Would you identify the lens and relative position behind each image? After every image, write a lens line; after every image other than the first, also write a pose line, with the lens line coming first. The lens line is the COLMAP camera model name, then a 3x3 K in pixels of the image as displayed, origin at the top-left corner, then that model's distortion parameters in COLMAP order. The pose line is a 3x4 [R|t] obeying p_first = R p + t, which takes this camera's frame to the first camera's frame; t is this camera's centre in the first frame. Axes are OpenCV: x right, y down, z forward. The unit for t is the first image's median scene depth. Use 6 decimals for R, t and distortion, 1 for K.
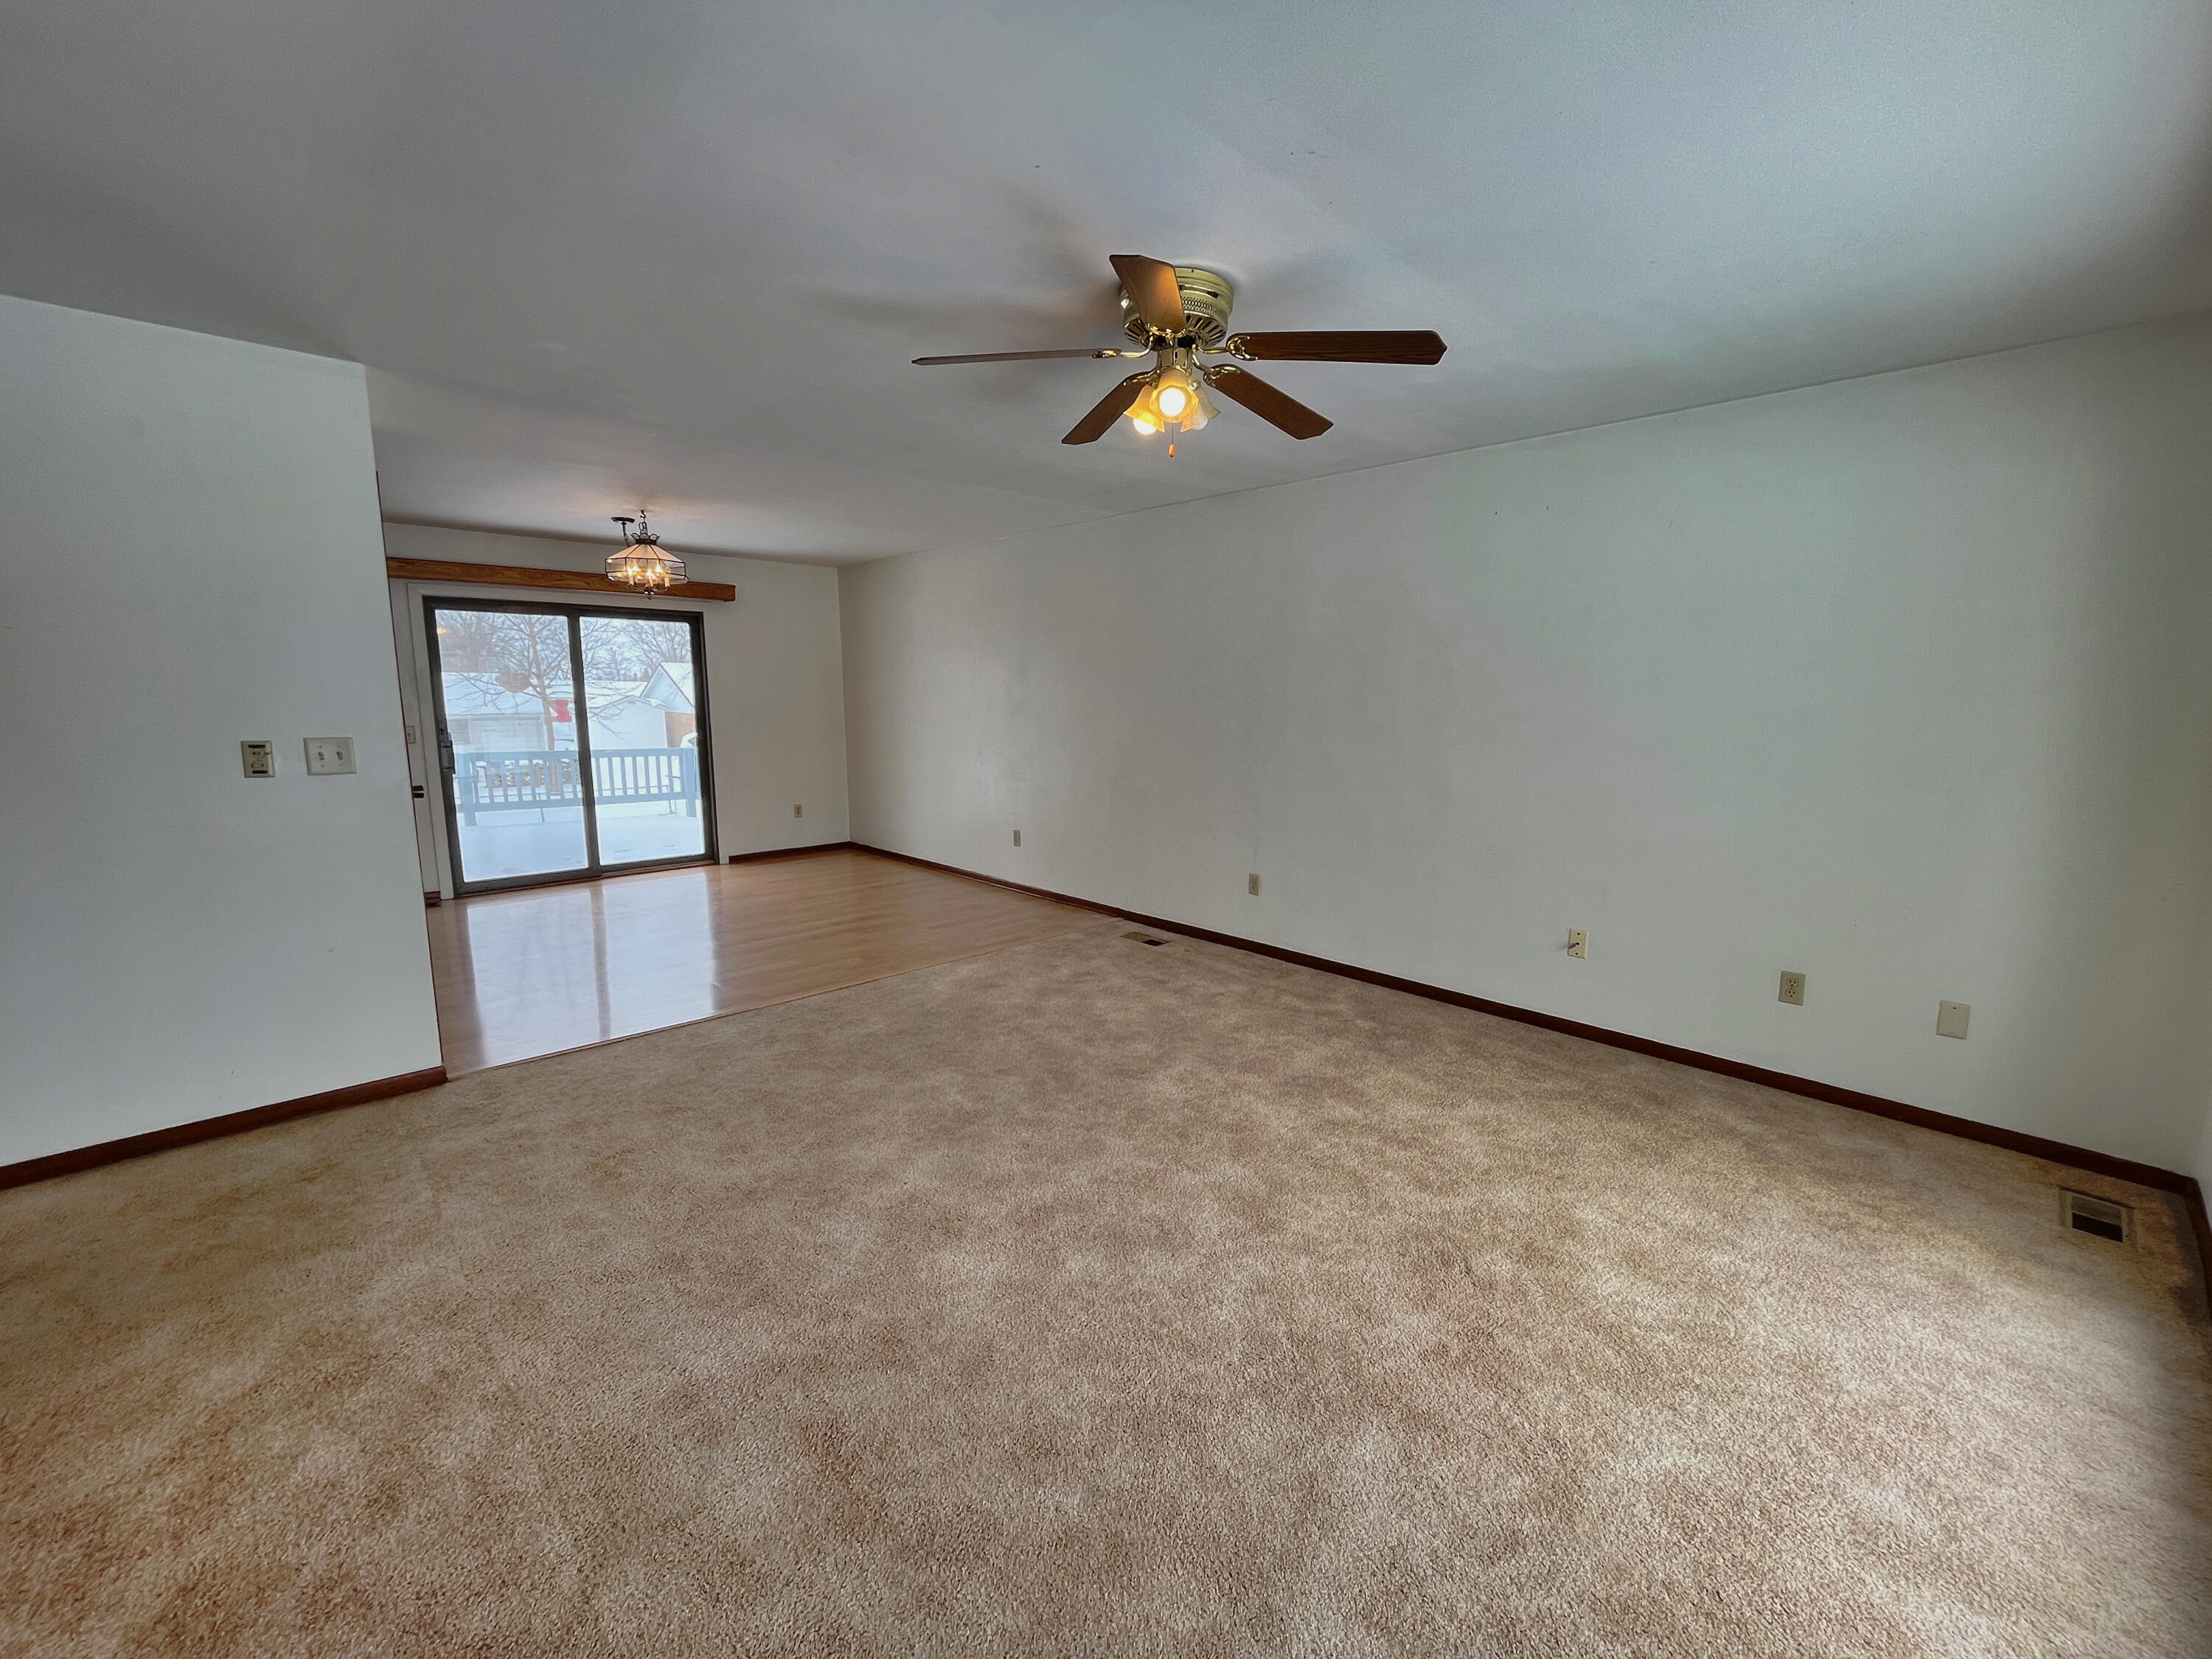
lens RADIAL K [[898.9, 0, 1101.7], [0, 898.9, 834.6], [0, 0, 1]] dist [-0.003659, -0.000370]
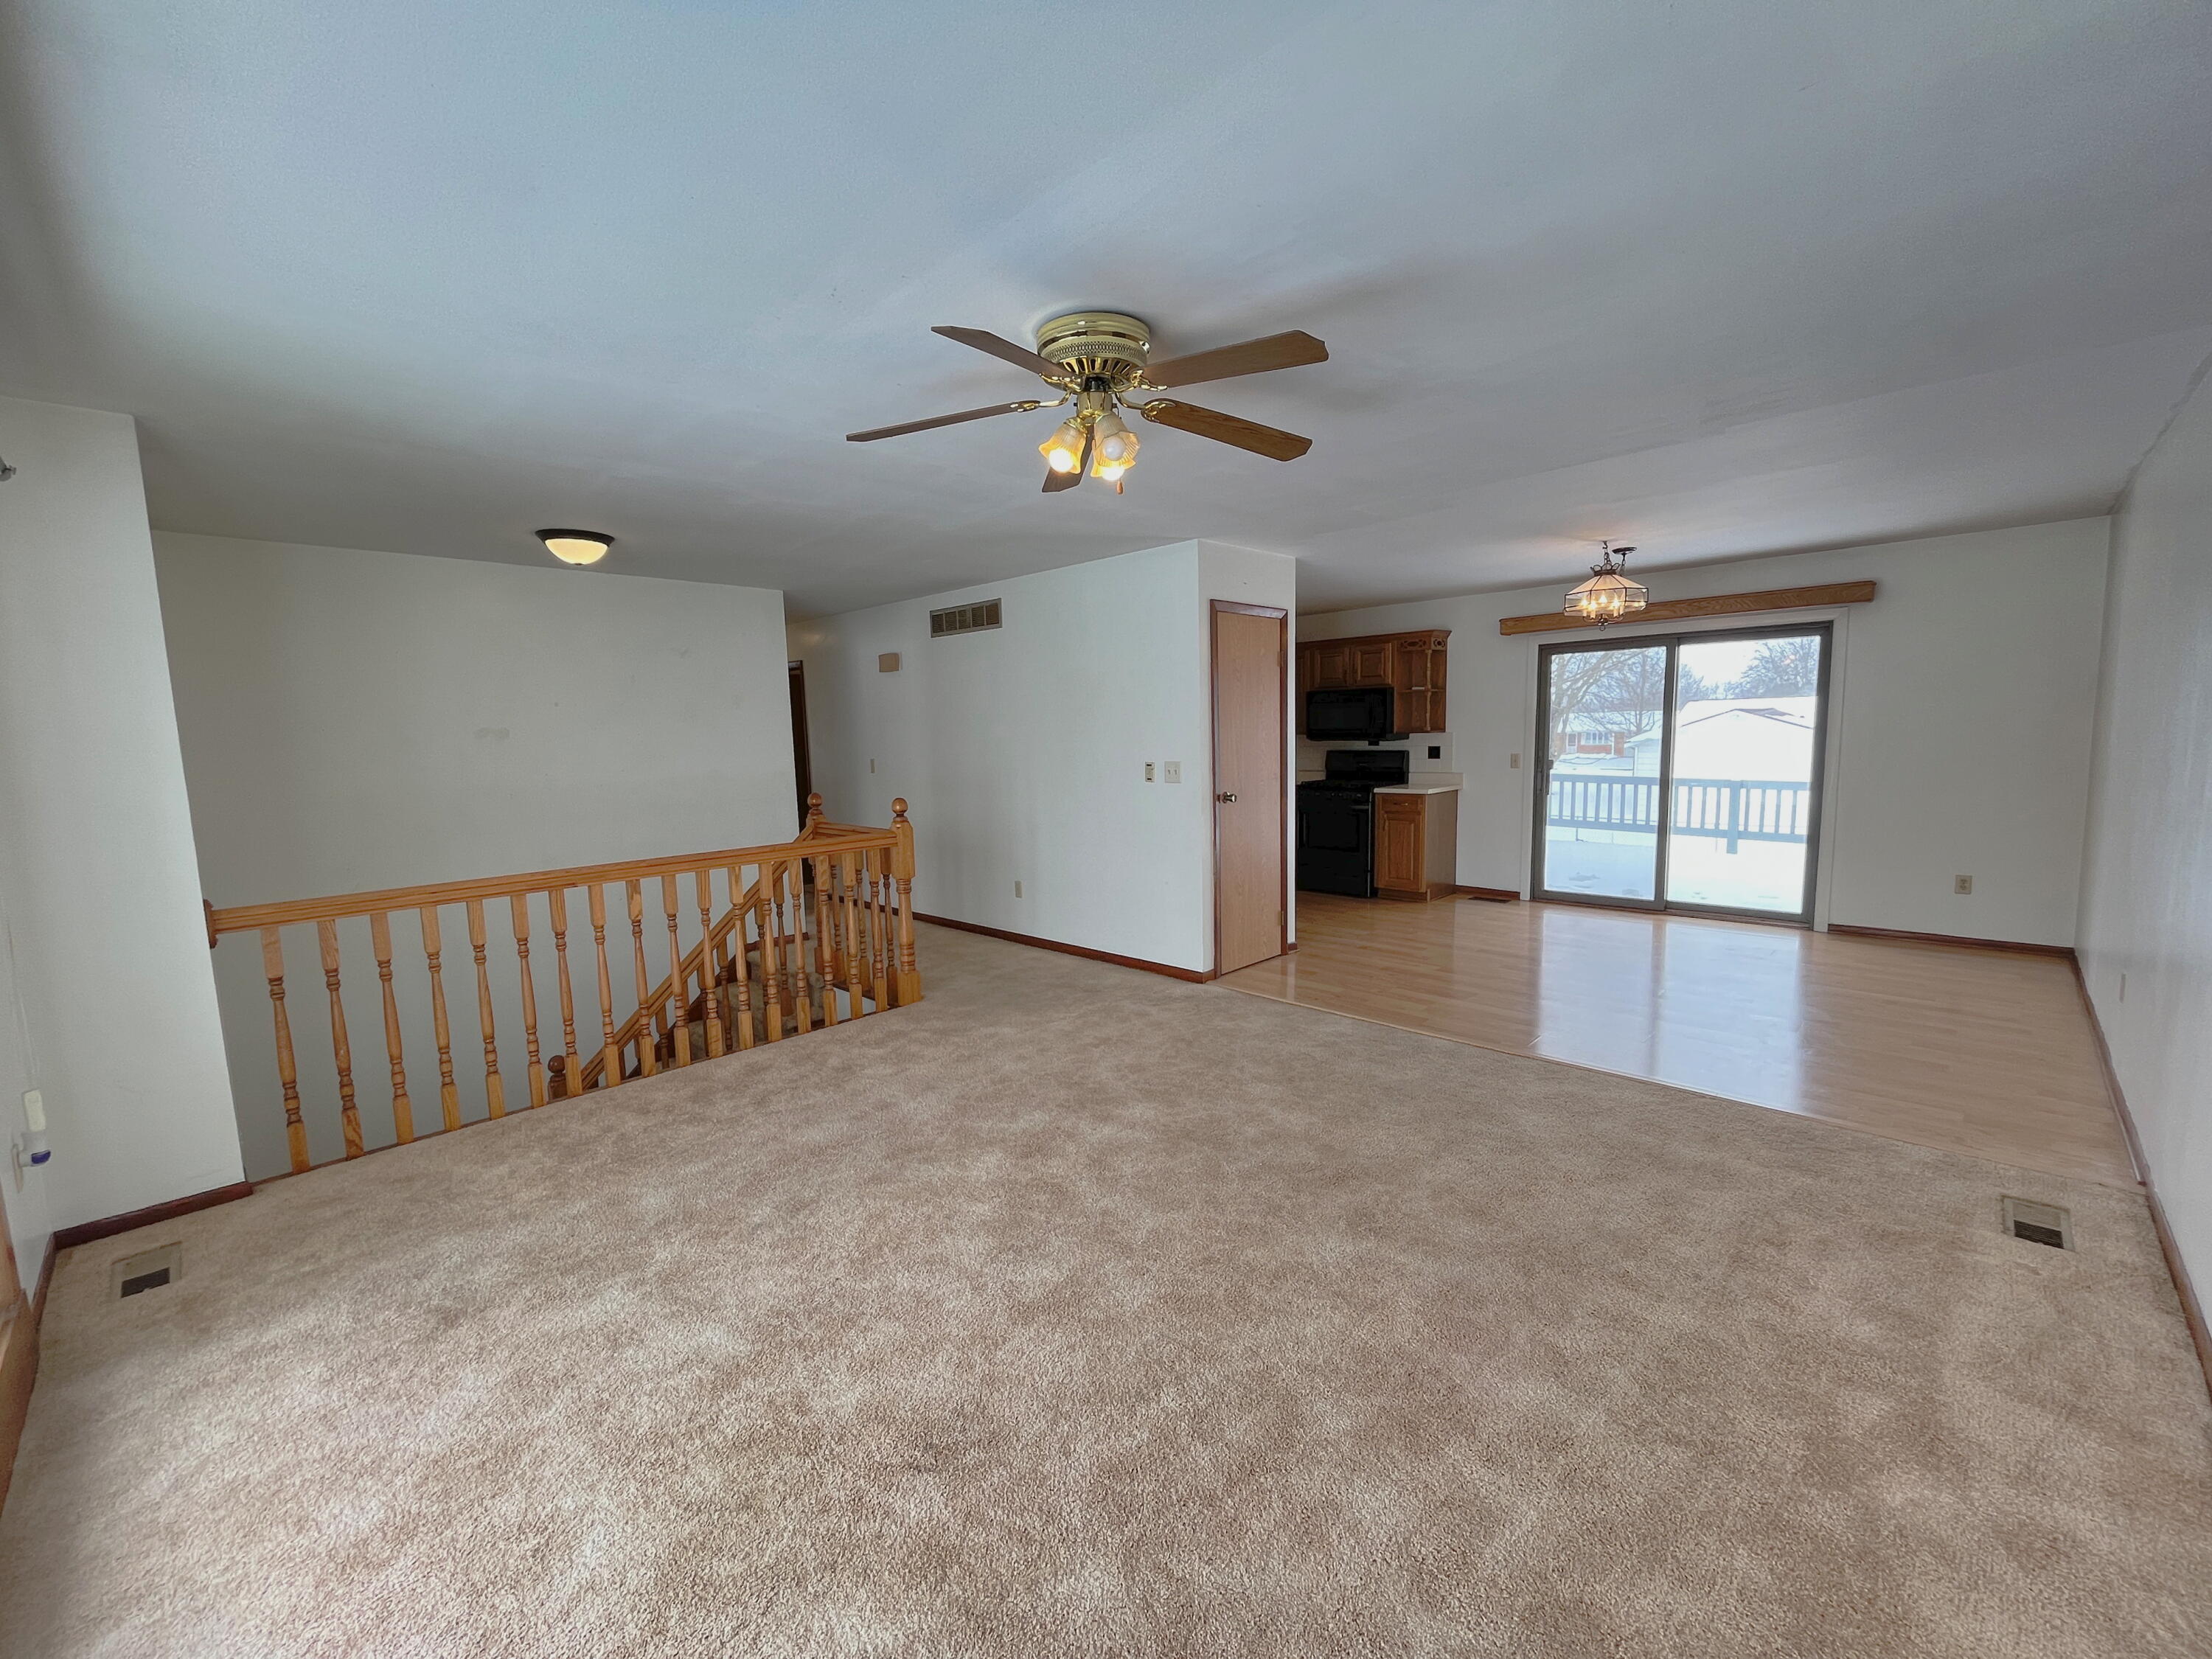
lens RADIAL K [[898.9, 0, 1101.7], [0, 898.9, 834.6], [0, 0, 1]] dist [-0.003659, -0.000370]
pose [[0.026613, 0.108149, -0.993778, 0.819833], [-0.130531, 0.985995, 0.103806, -0.123084], [0.991087, 0.126957, 0.040357, 0.760936]]
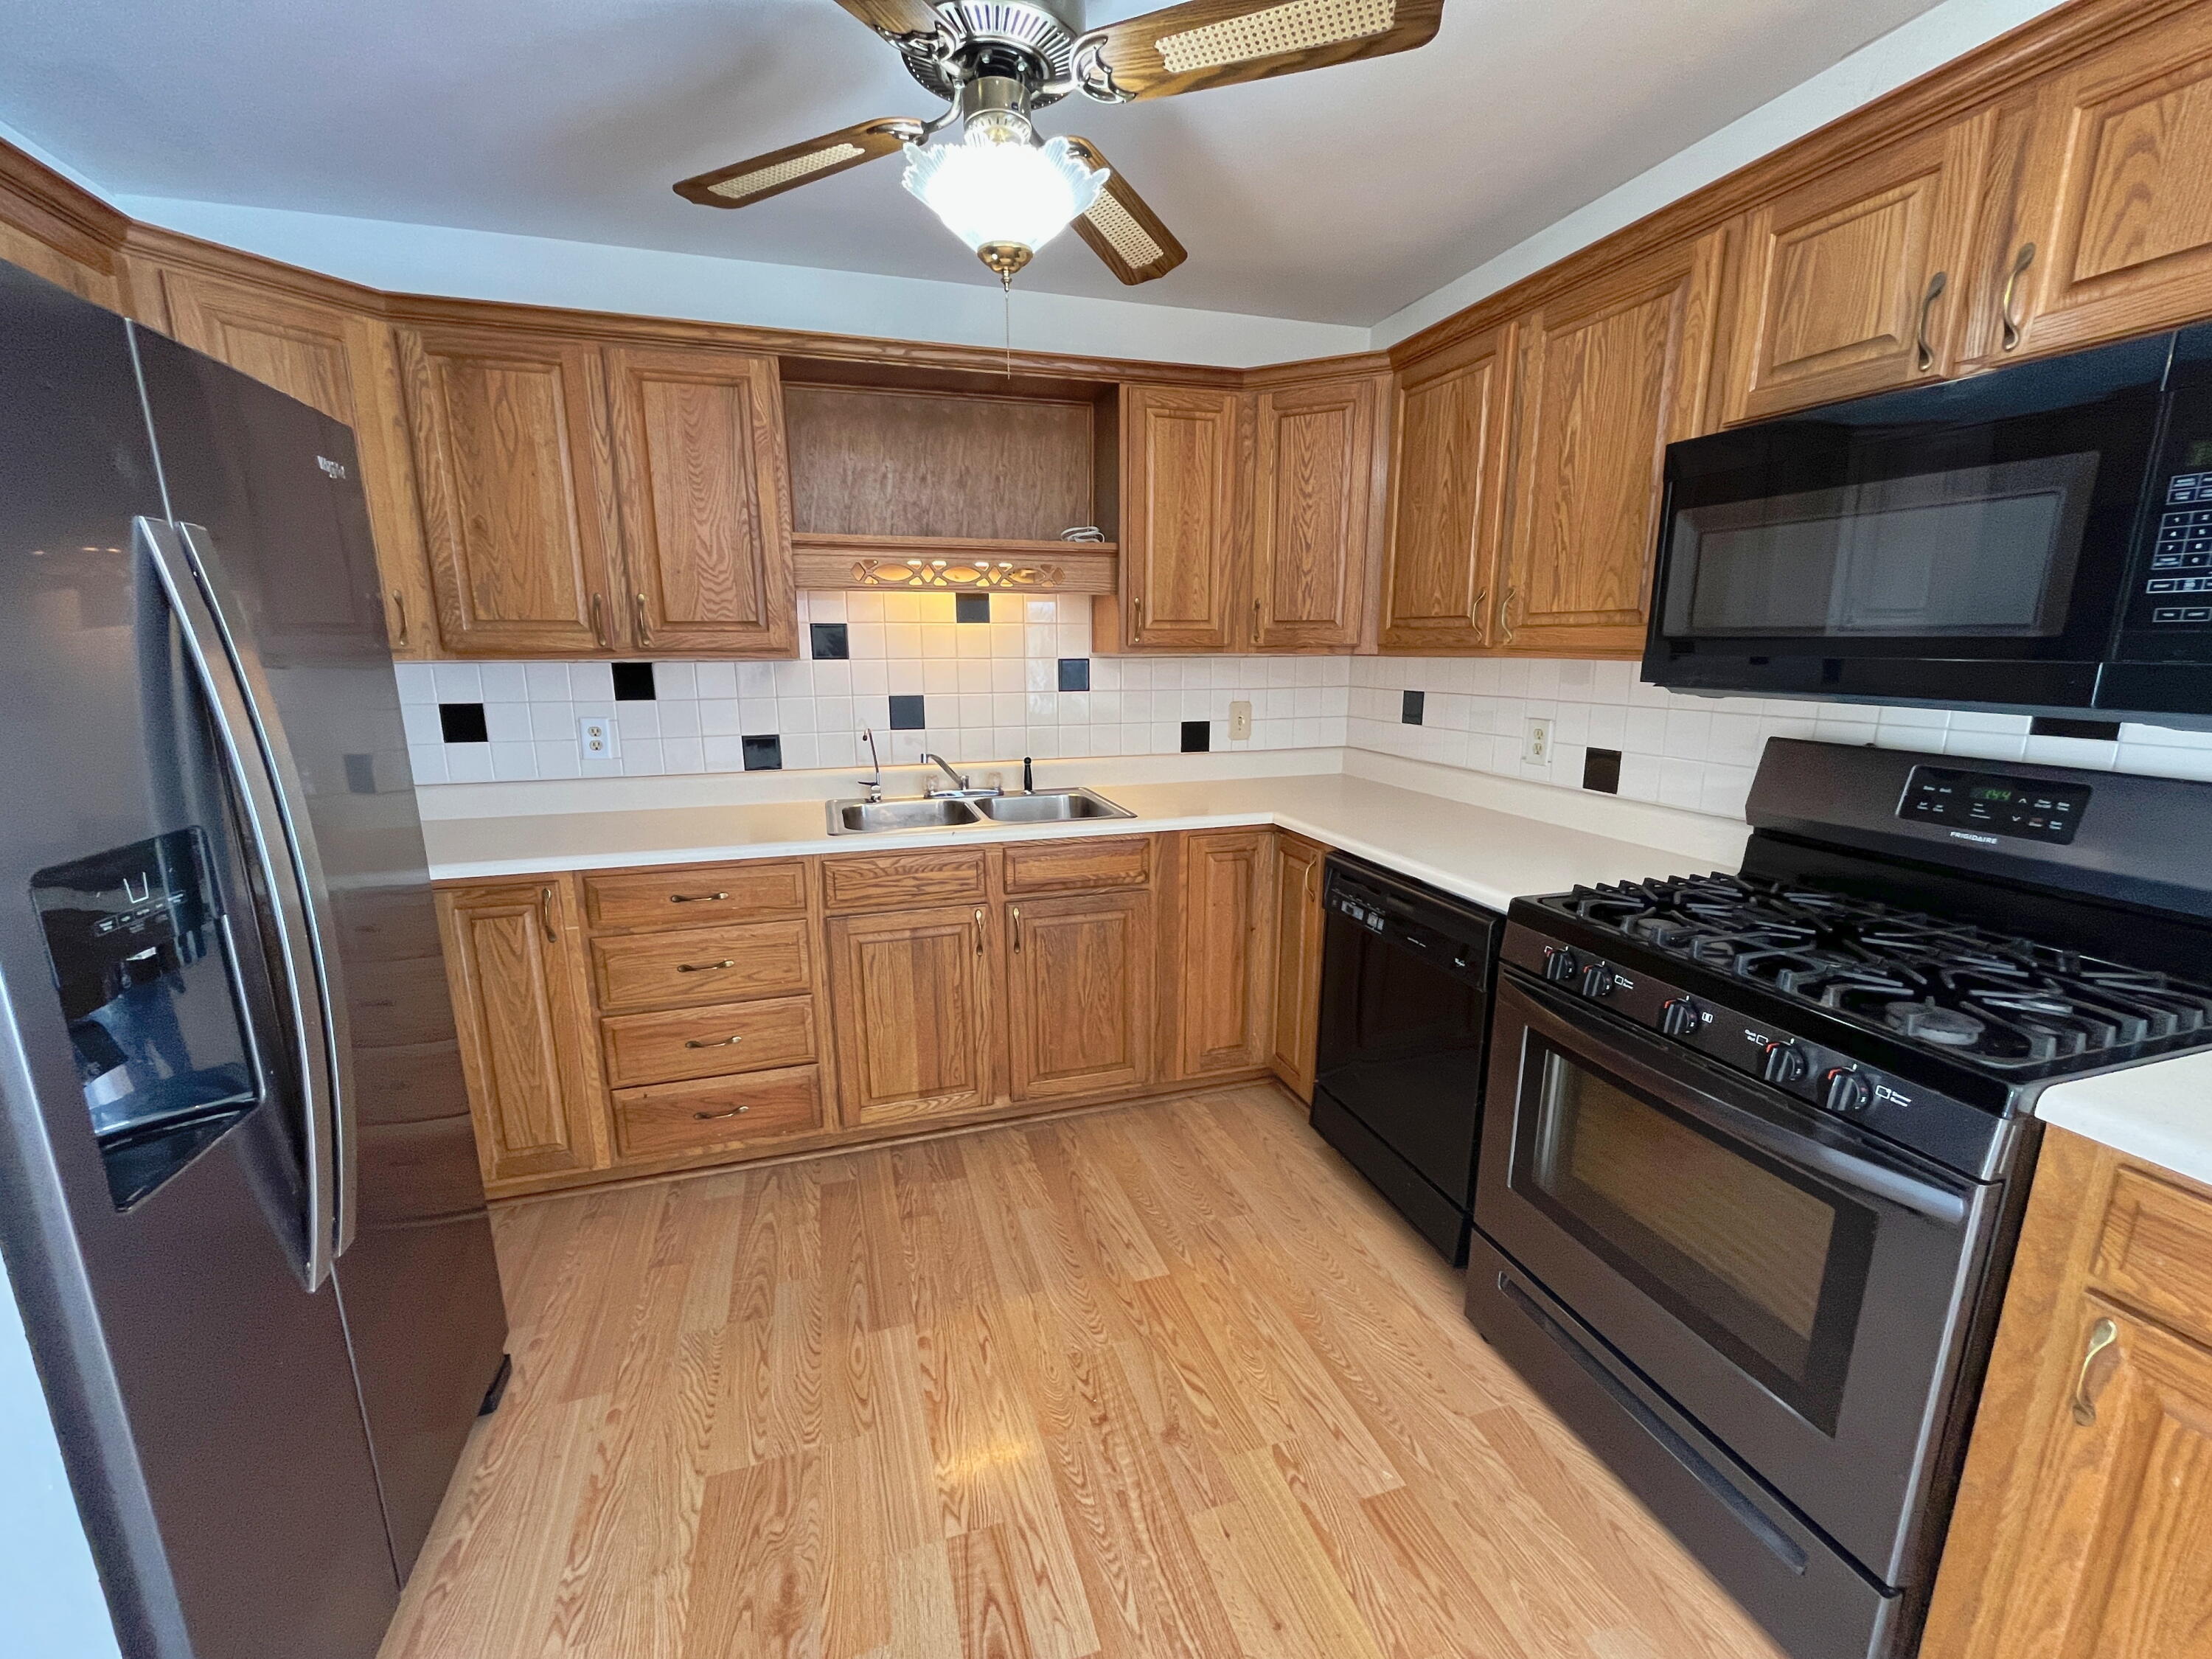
lens RADIAL K [[898.9, 0, 1101.7], [0, 898.9, 834.6], [0, 0, 1]] dist [-0.003659, -0.000370]
pose [[-0.452131, 0.182483, -0.873085, -1.098563], [-0.139190, 0.952422, 0.271145, -0.216075], [0.881024, 0.244117, -0.405219, 1.361097]]
